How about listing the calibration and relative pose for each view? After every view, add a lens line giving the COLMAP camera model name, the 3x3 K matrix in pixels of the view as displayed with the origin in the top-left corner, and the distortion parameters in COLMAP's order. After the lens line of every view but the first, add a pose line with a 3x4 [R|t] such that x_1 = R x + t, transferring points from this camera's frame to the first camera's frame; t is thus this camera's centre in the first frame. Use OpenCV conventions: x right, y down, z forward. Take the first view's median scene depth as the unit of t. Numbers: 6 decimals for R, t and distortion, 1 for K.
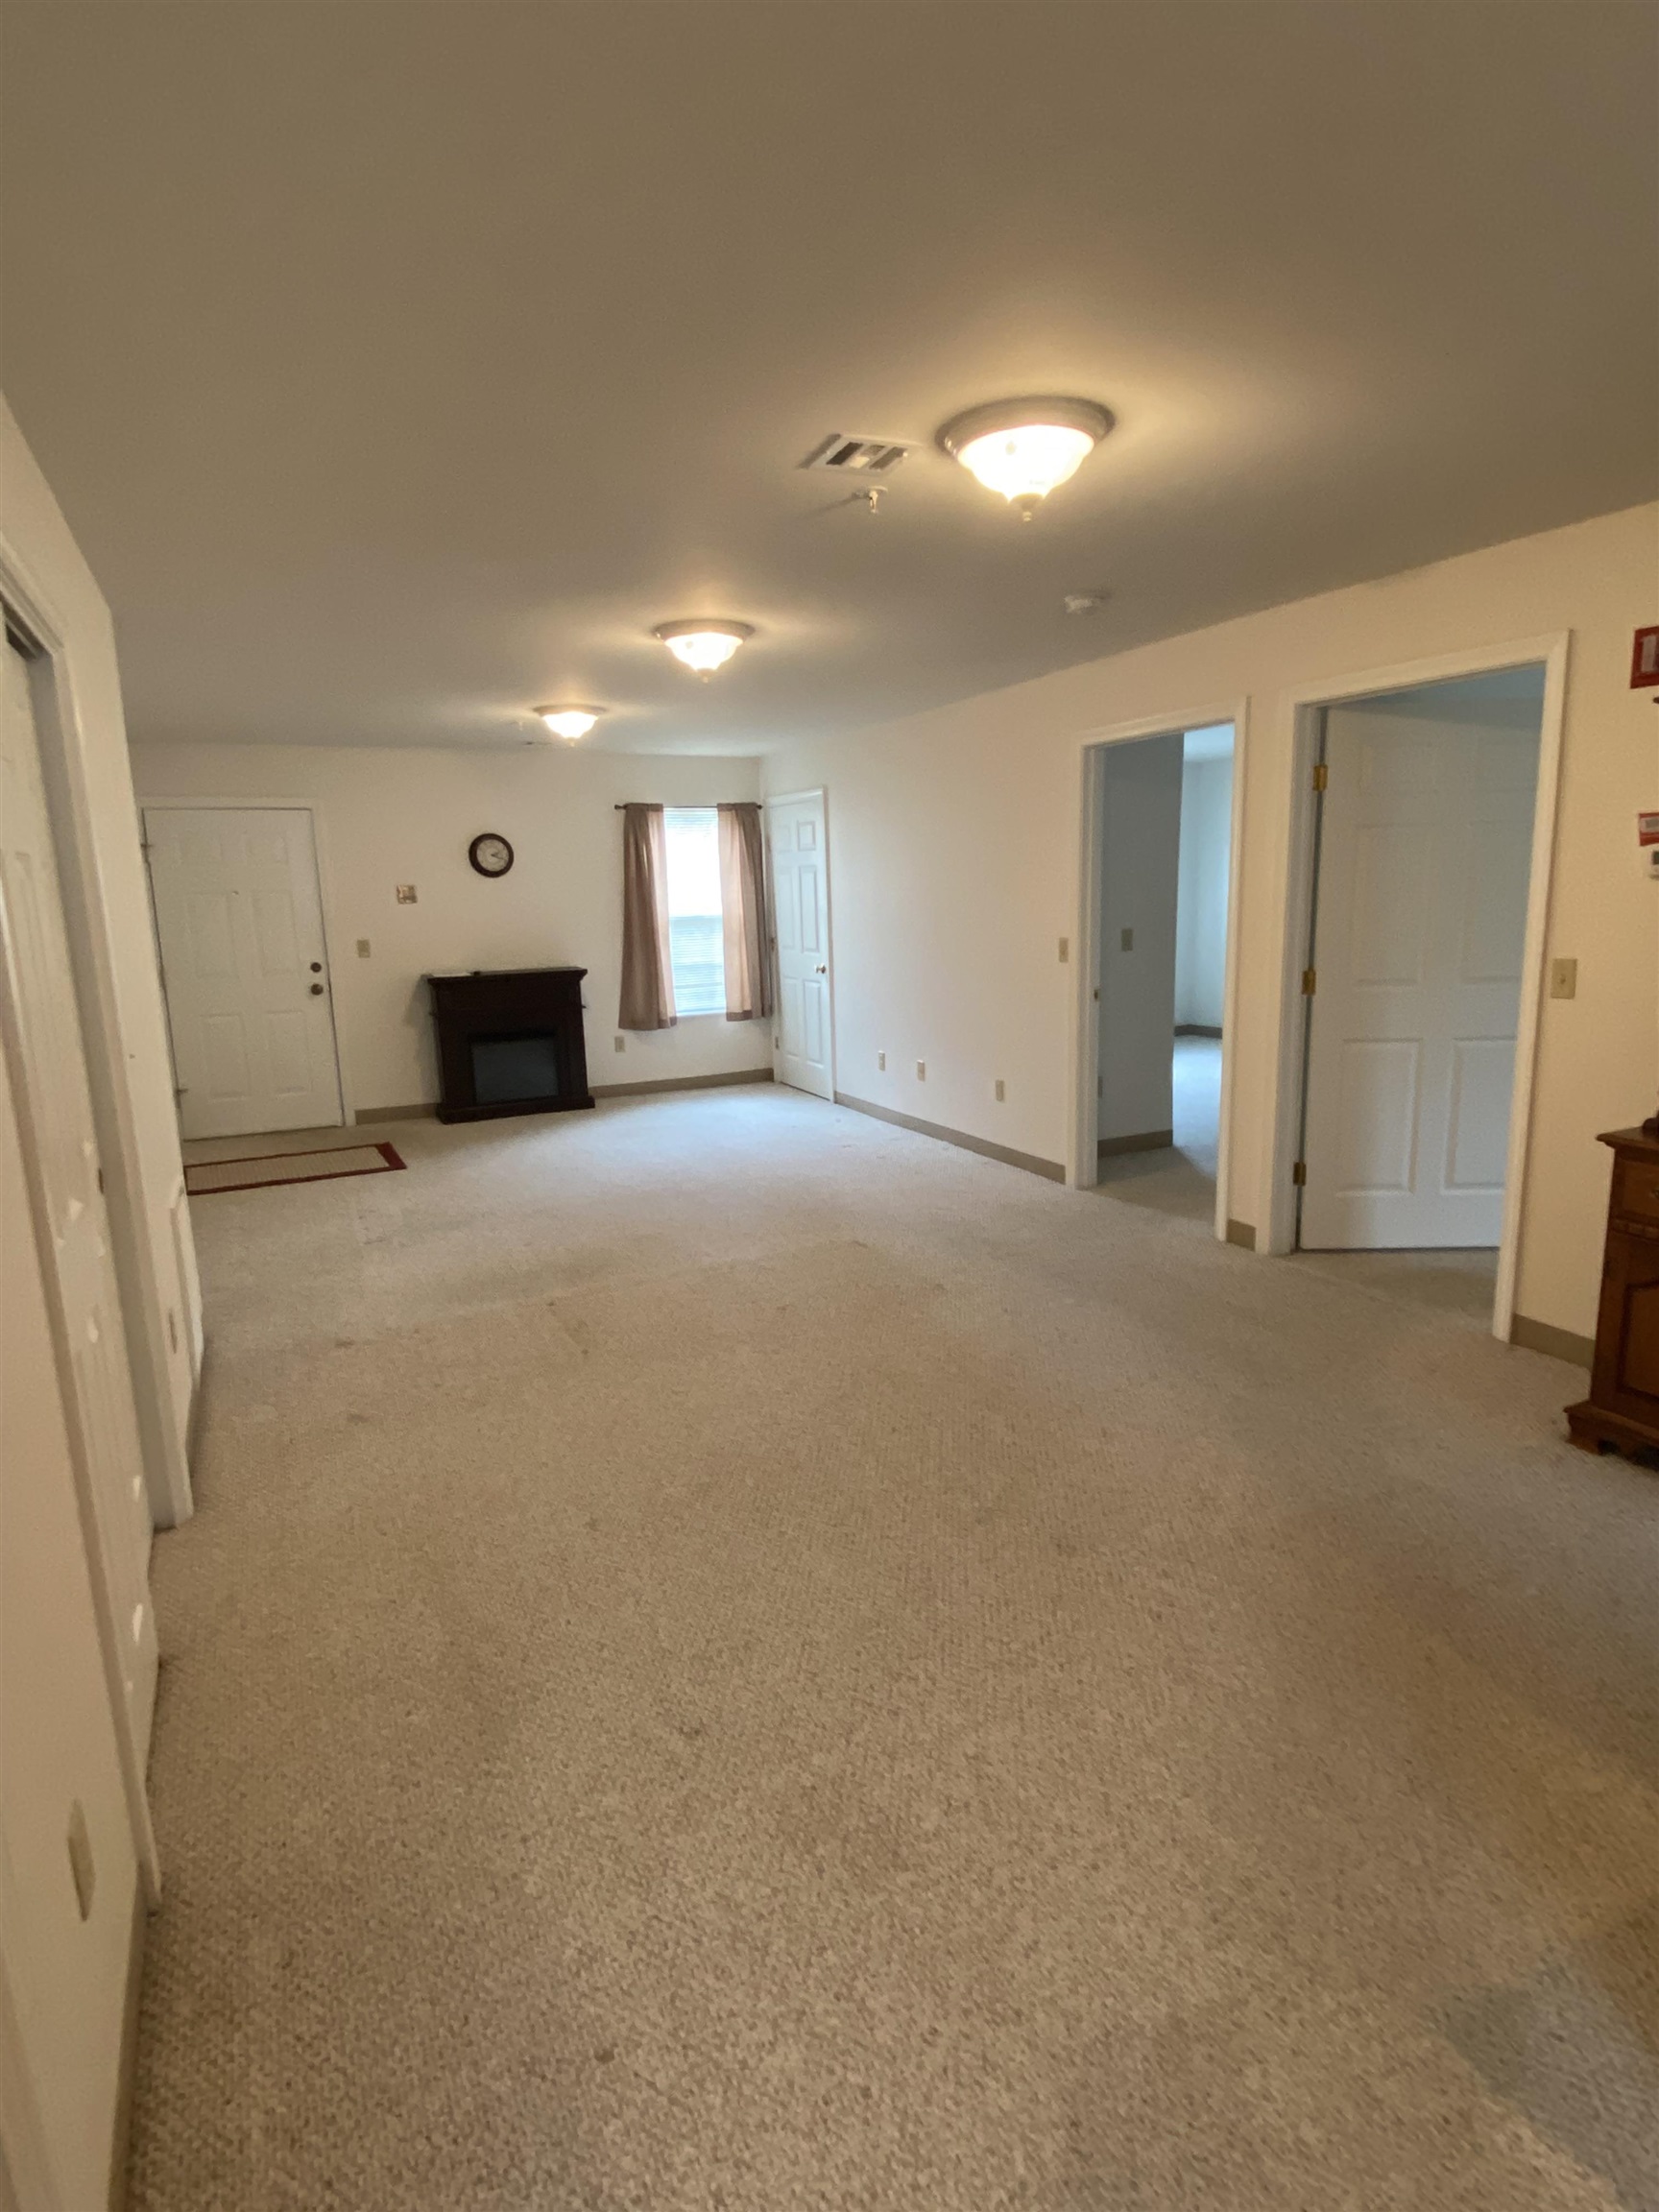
lens RADIAL K [[1174.6, 0, 829.5], [0, 1174.6, 1106.0], [0, 0, 1]] dist [0.015660, -0.019908]
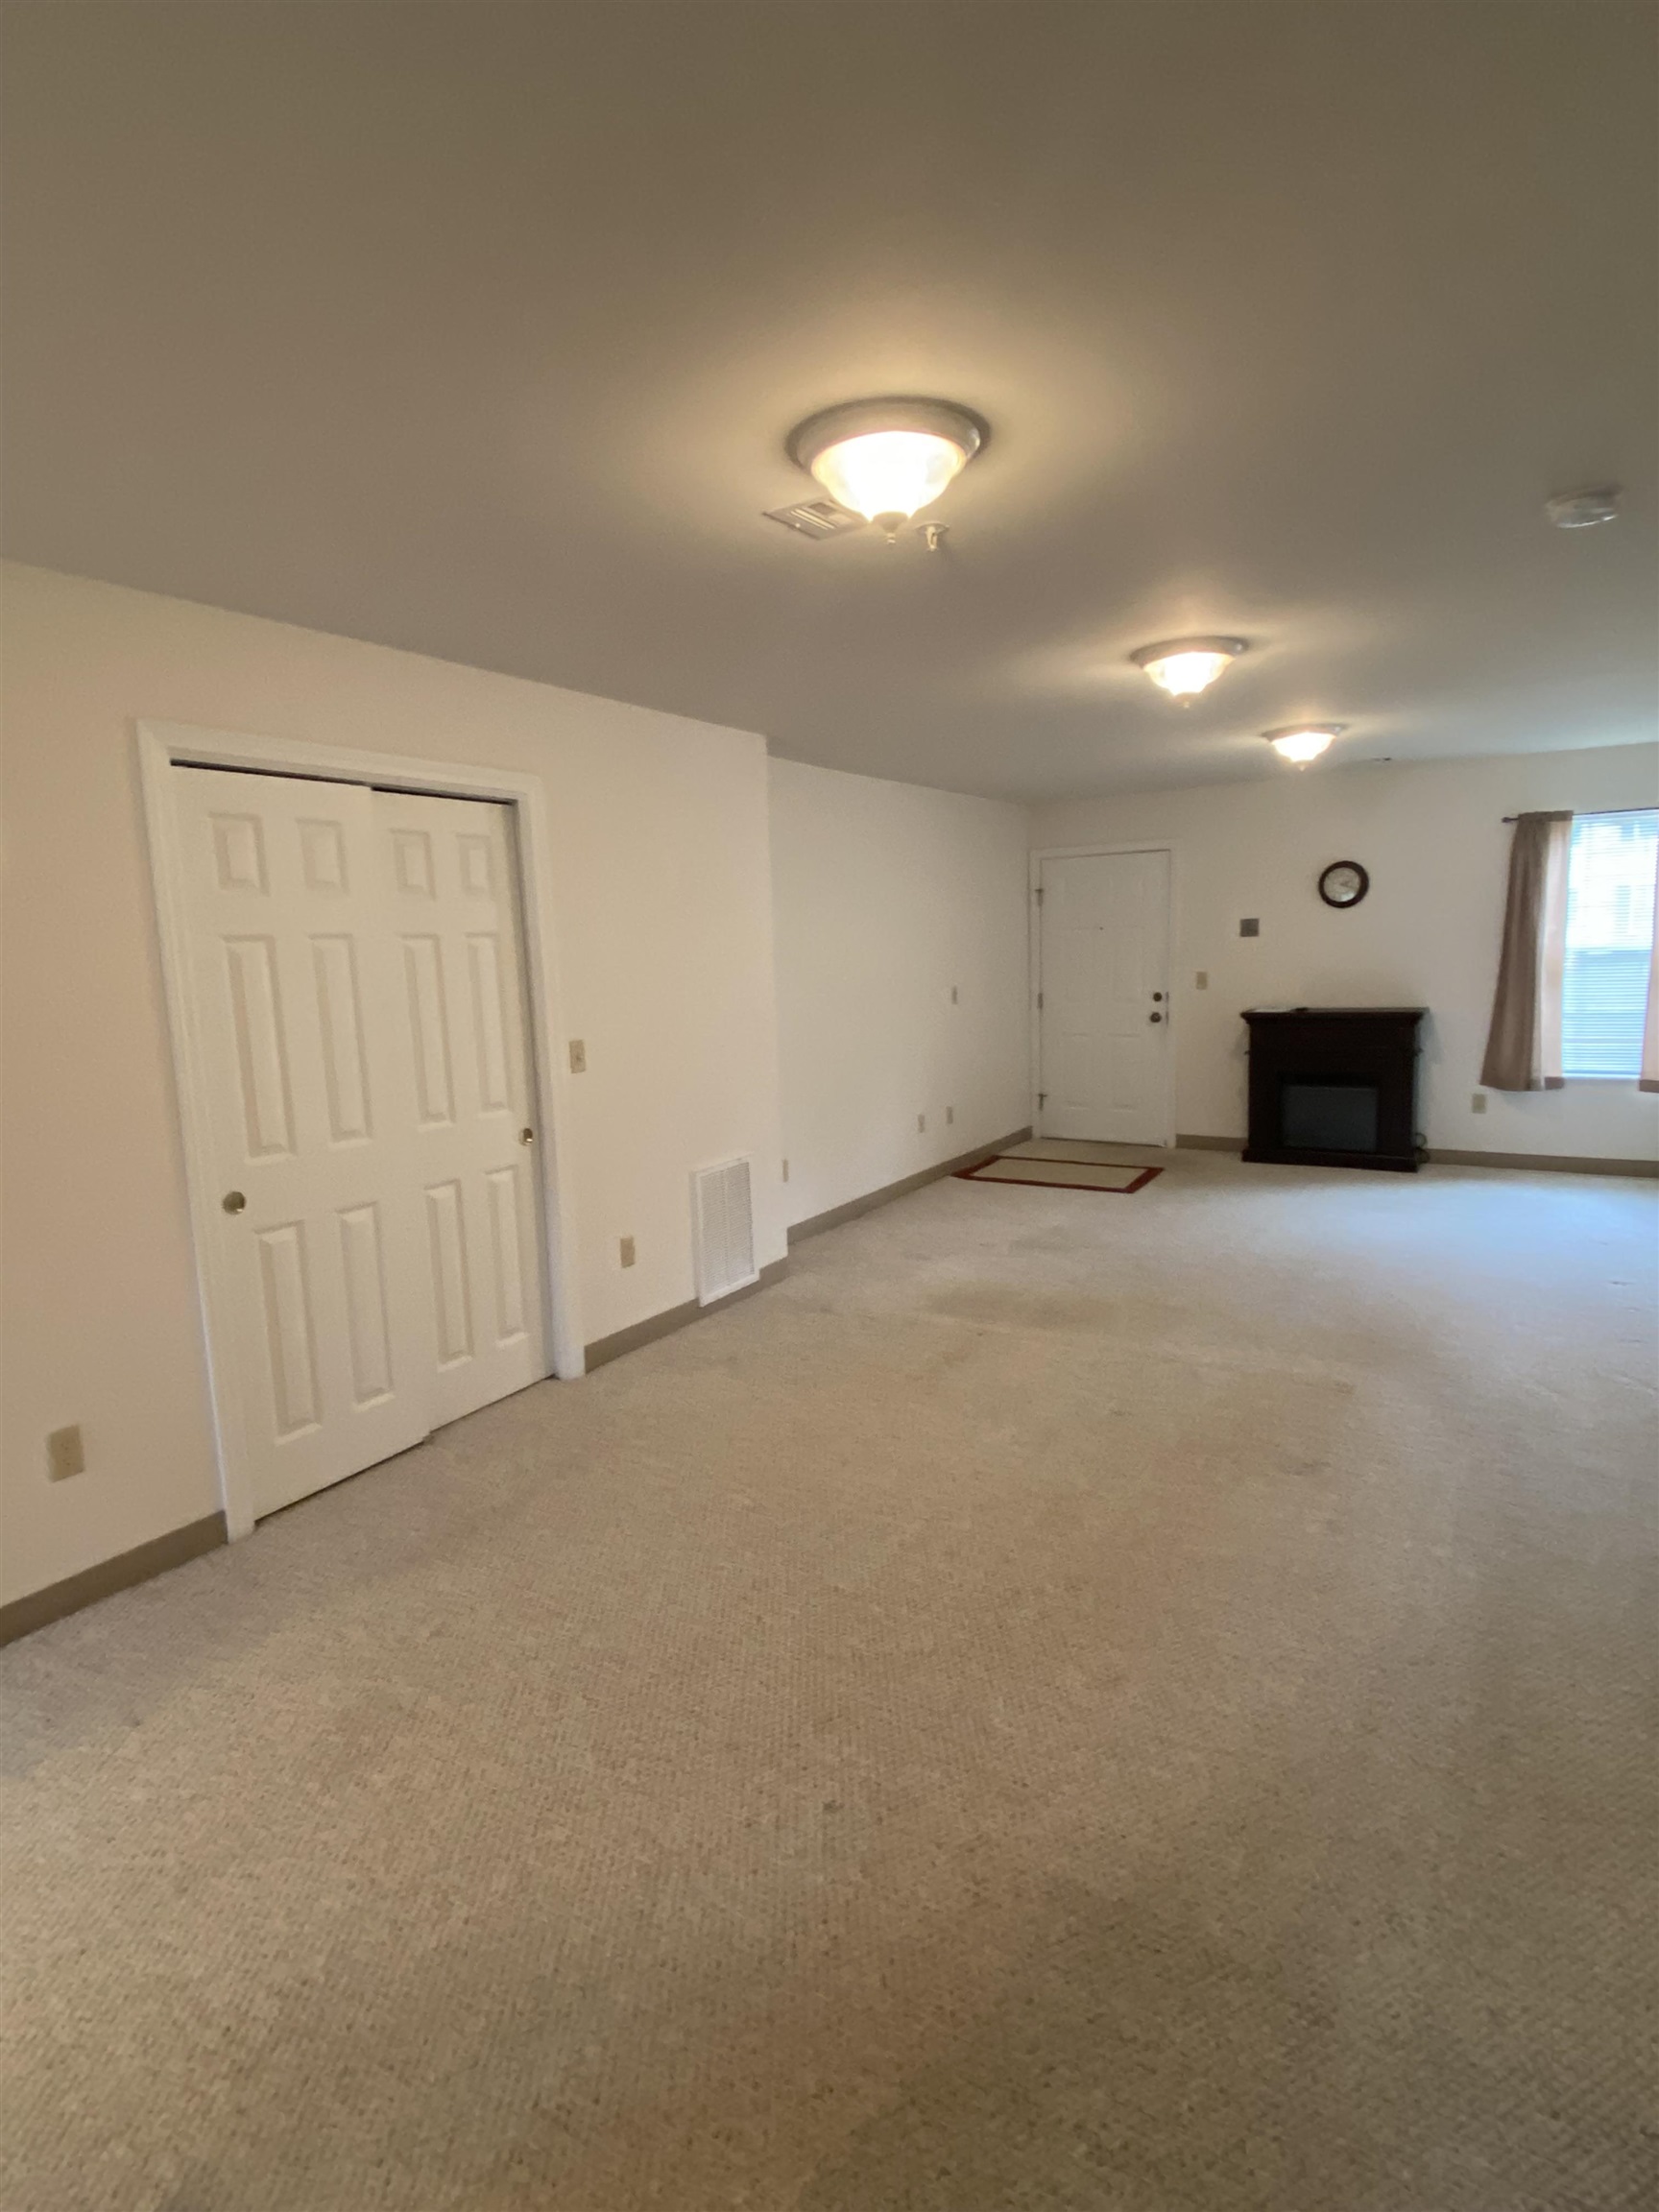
lens RADIAL K [[1174.6, 0, 829.5], [0, 1174.6, 1106.0], [0, 0, 1]] dist [0.015660, -0.019908]
pose [[0.528833, 0.125283, -0.839429, 0.310282], [-0.133847, 0.988980, 0.063281, -0.046163], [0.838106, 0.078890, 0.539773, 0.177434]]
